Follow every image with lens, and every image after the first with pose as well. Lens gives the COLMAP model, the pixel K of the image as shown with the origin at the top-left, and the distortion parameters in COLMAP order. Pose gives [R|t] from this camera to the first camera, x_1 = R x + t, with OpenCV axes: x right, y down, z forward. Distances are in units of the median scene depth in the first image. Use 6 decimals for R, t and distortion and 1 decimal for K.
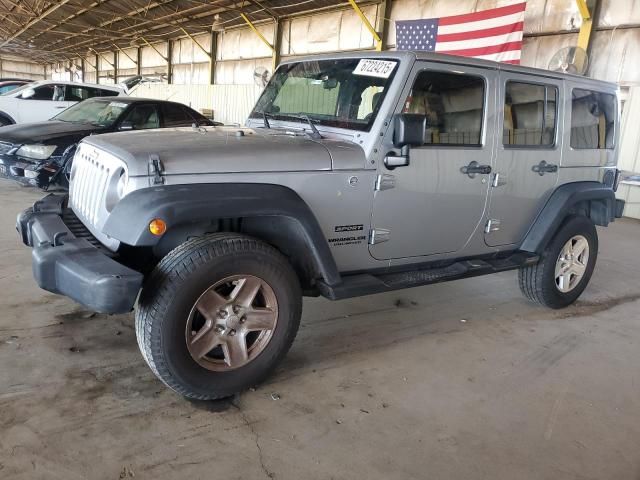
lens RADIAL K [[471.8, 0, 319.7], [0, 471.8, 237.5], [0, 0, 1]] dist [0.011965, 0.001929]
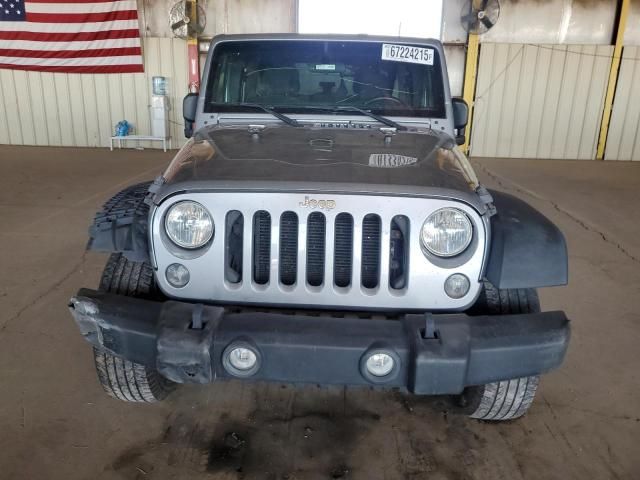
lens RADIAL K [[471.8, 0, 318.2], [0, 471.8, 240.8], [0, 0, 1]] dist [0.011965, 0.001929]
pose [[0.618056, -0.268944, 0.738699, -0.957086], [0.220790, 0.961224, 0.165229, -0.205010], [-0.754492, 0.060977, 0.653470, 0.563436]]
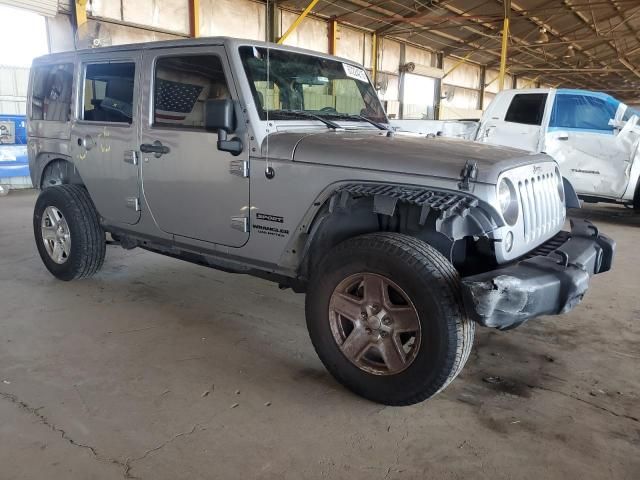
lens RADIAL K [[471.8, 0, 322.0], [0, 471.8, 236.9], [0, 0, 1]] dist [0.011965, 0.001929]
pose [[-0.257611, -0.285552, 0.923091, -1.253704], [0.224679, 0.911446, 0.344652, -0.452794], [-0.939764, 0.296185, -0.170641, 1.560335]]
